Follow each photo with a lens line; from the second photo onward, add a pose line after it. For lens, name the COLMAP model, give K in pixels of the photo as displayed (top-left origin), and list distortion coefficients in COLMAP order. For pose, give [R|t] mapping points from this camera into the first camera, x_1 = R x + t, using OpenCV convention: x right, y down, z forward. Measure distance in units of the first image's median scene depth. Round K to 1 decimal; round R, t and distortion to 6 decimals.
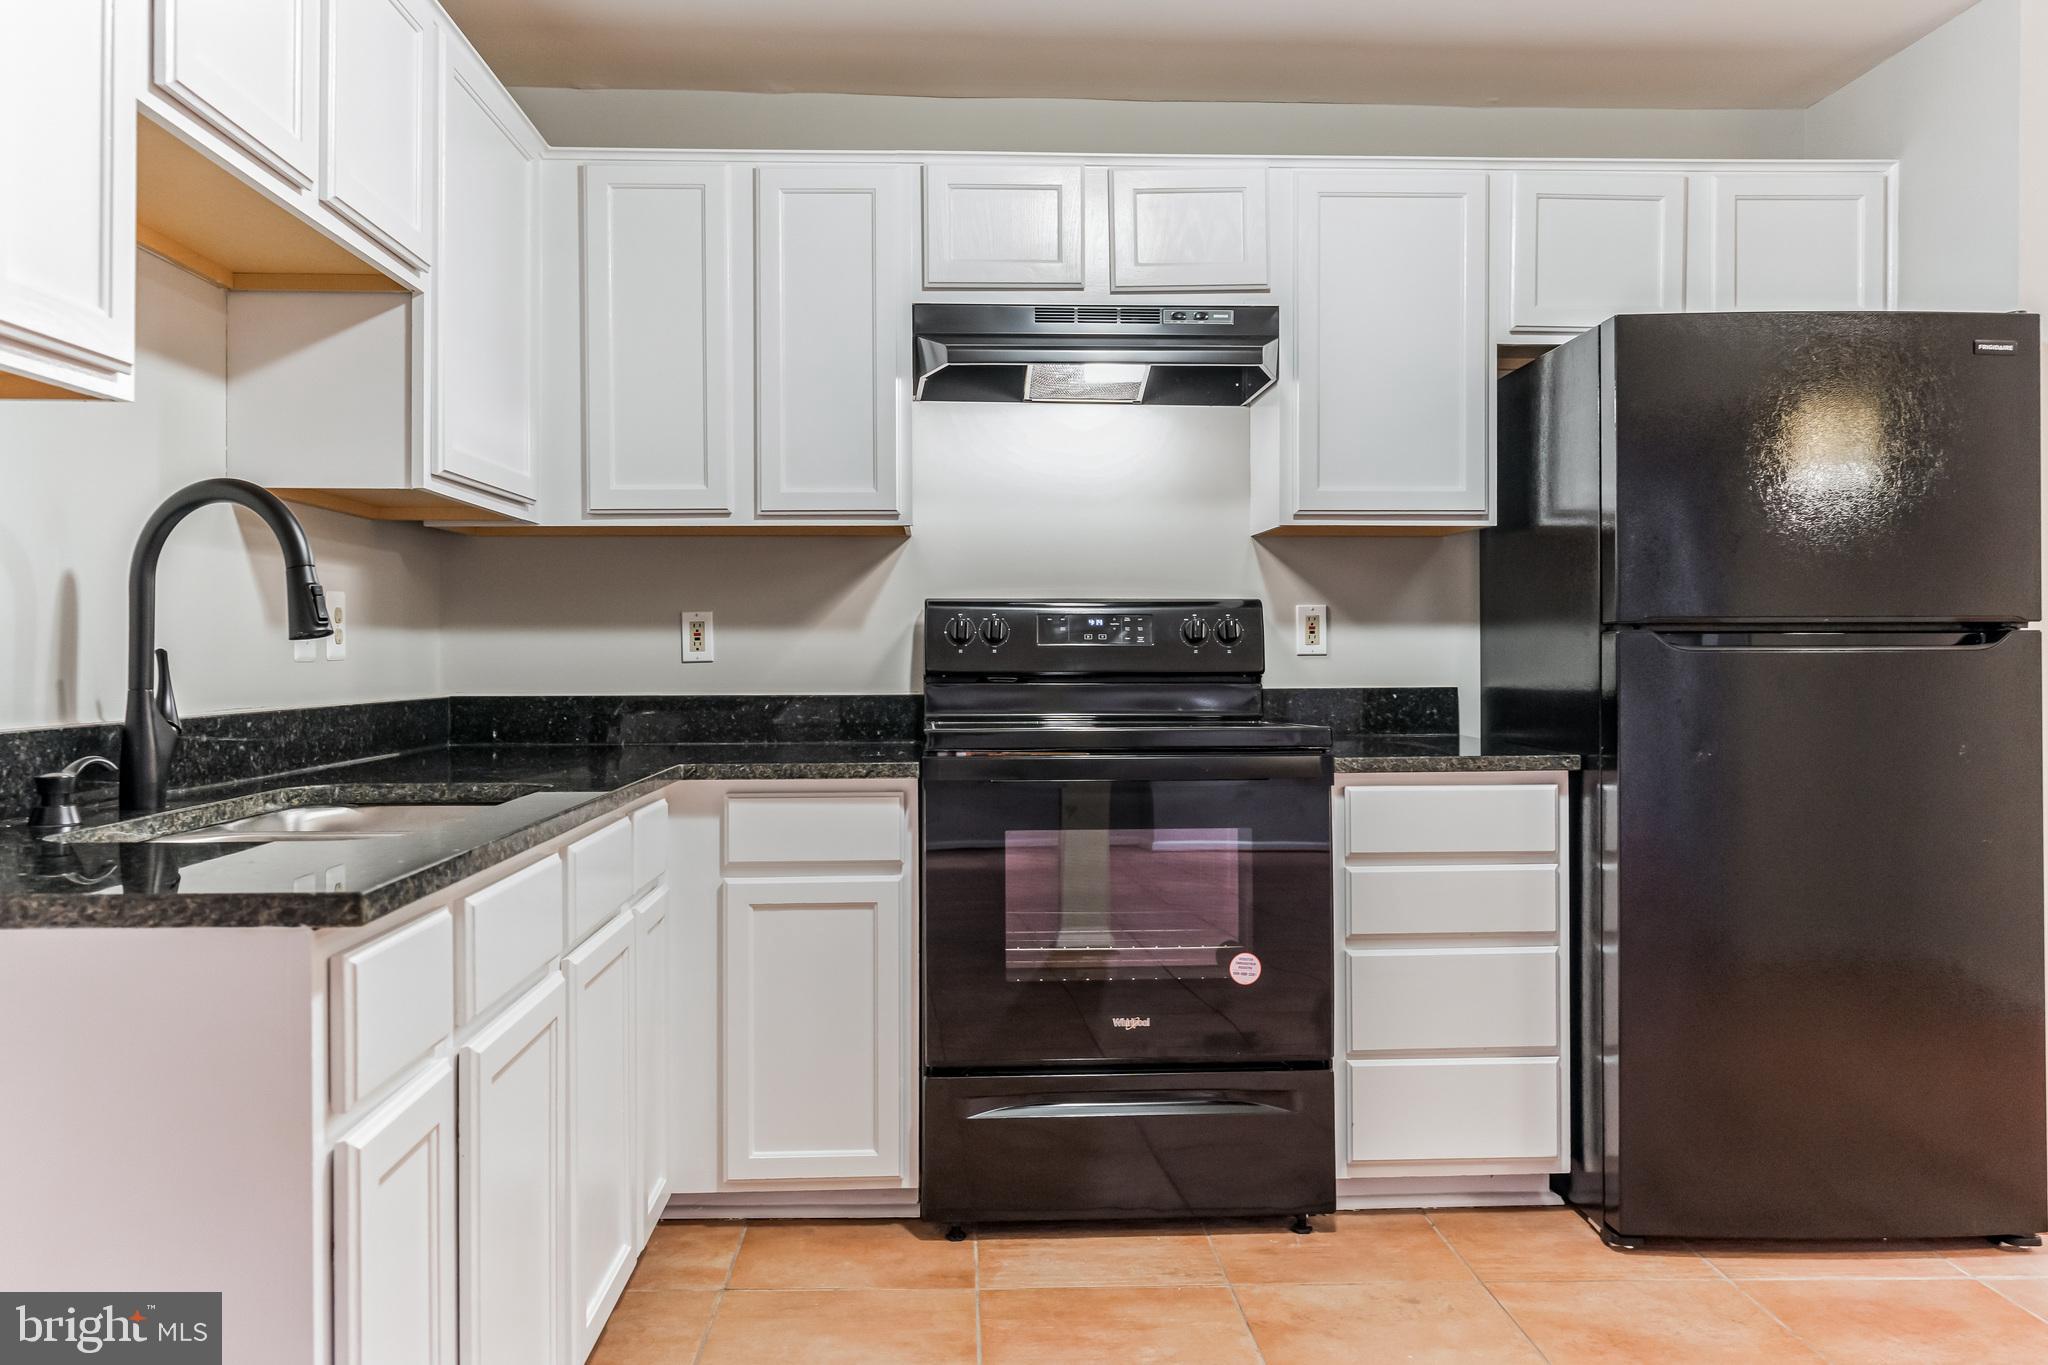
lens RADIAL K [[1485.8, 0, 1000.4], [0, 1485.8, 651.8], [0, 0, 1]] dist [0.007597, -0.003107]
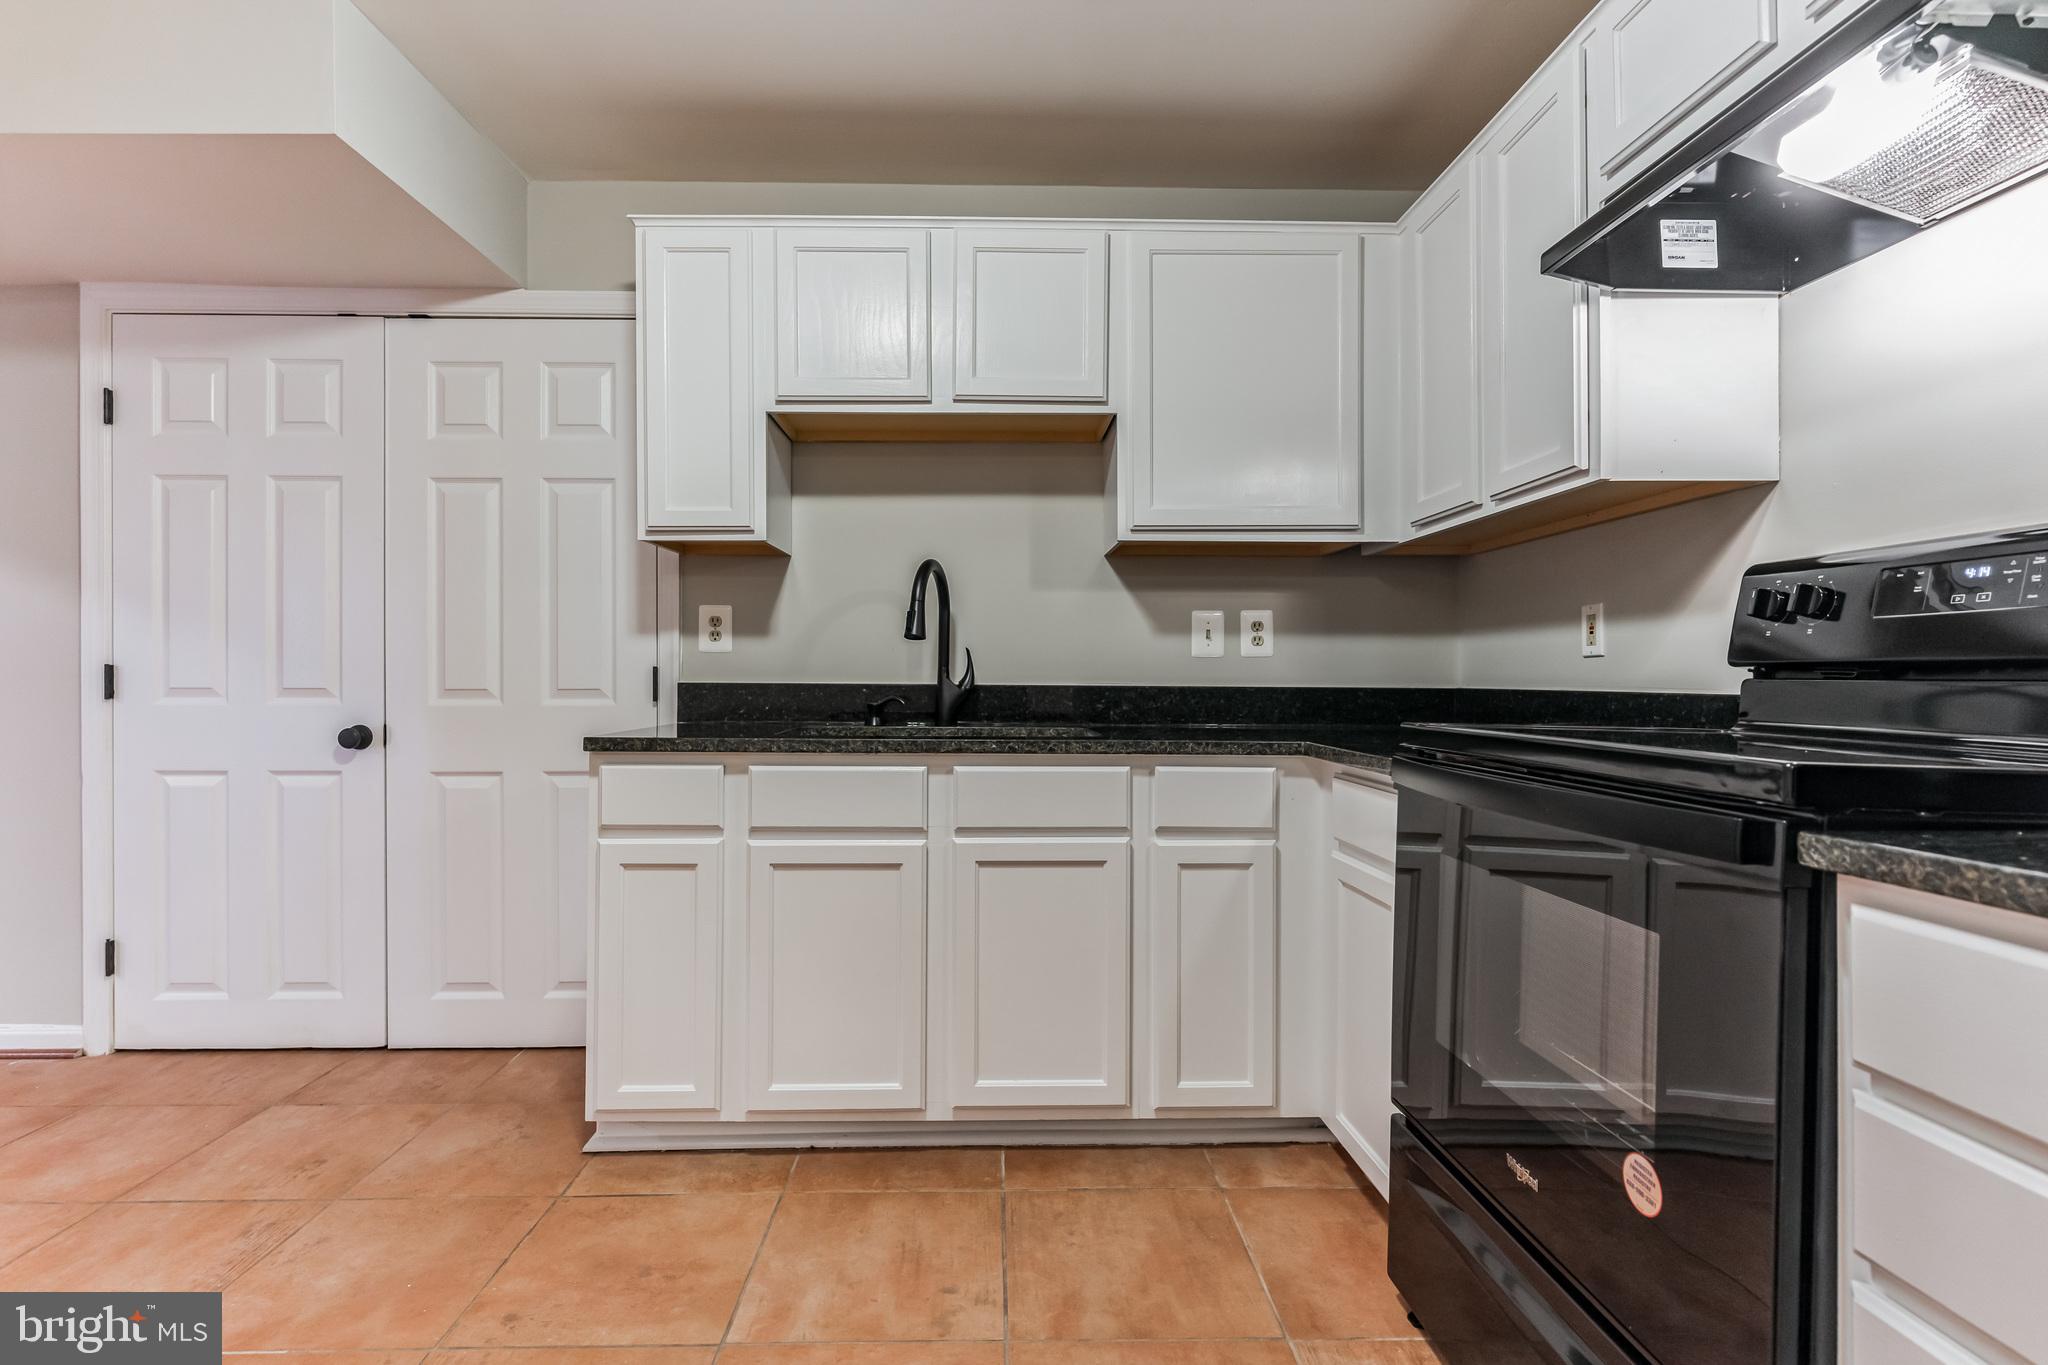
lens RADIAL K [[982.9, 0, 1008.8], [0, 982.9, 682.8], [0, 0, 1]] dist [0.006051, -0.001207]
pose [[-0.010375, 0.008057, -0.999914, 0.528241], [-0.005200, 0.999954, 0.008111, 0.024854], [0.999933, 0.005284, -0.010332, 0.761455]]
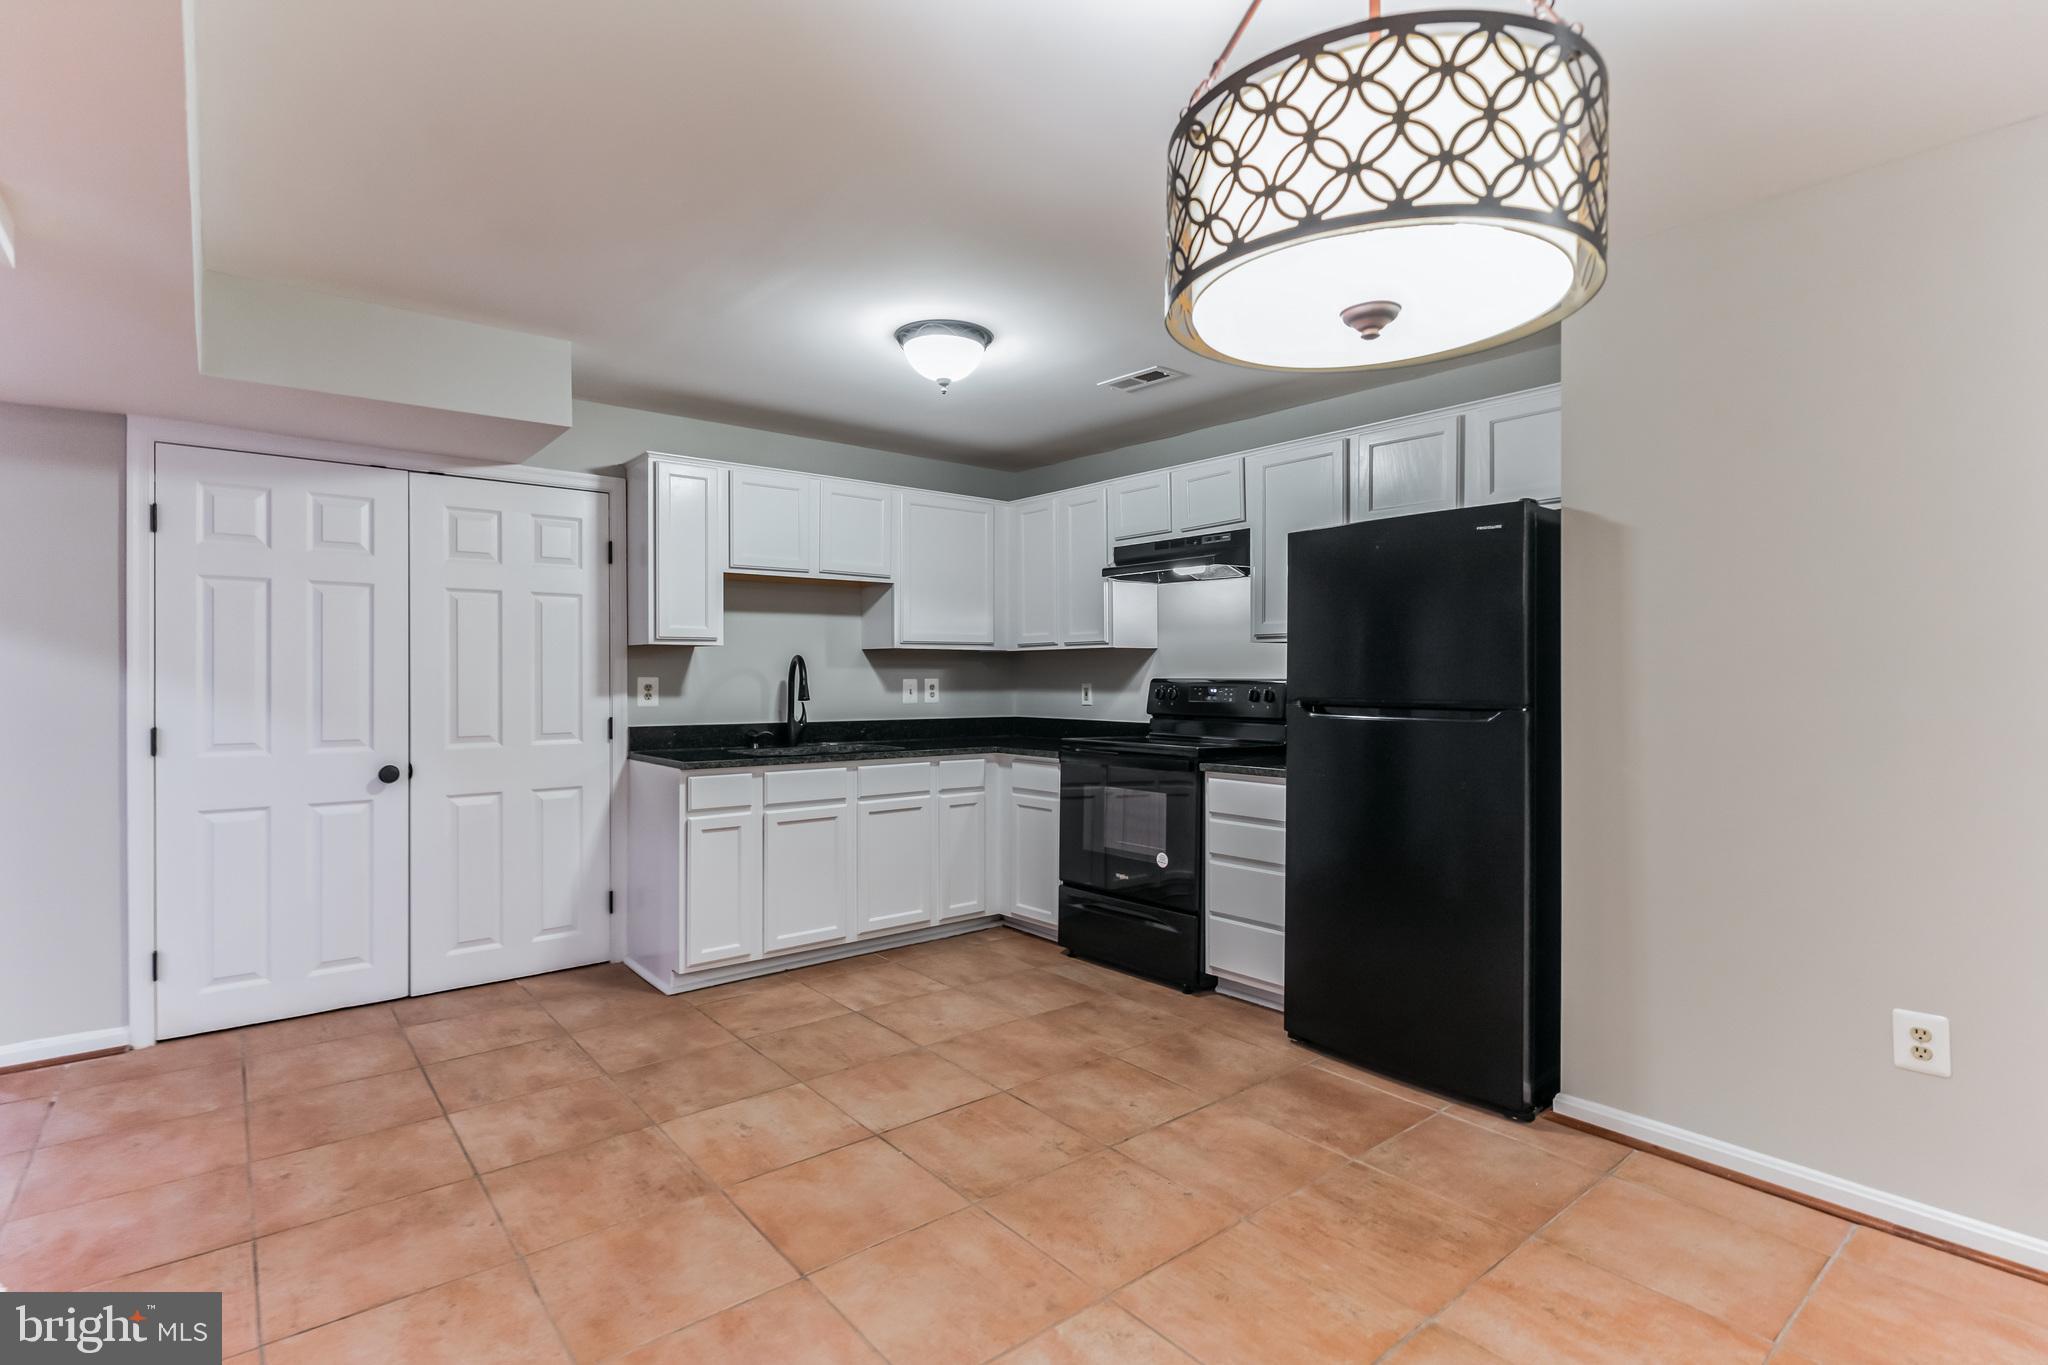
lens RADIAL K [[982.9, 0, 1033.3], [0, 982.9, 677.9], [0, 0, 1]] dist [0.006051, -0.001207]
pose [[0.617613, 0.003187, -0.786476, 1.137123], [-0.004848, 0.999988, 0.000246, -0.043352], [0.786468, 0.003661, 0.617621, -0.003455]]
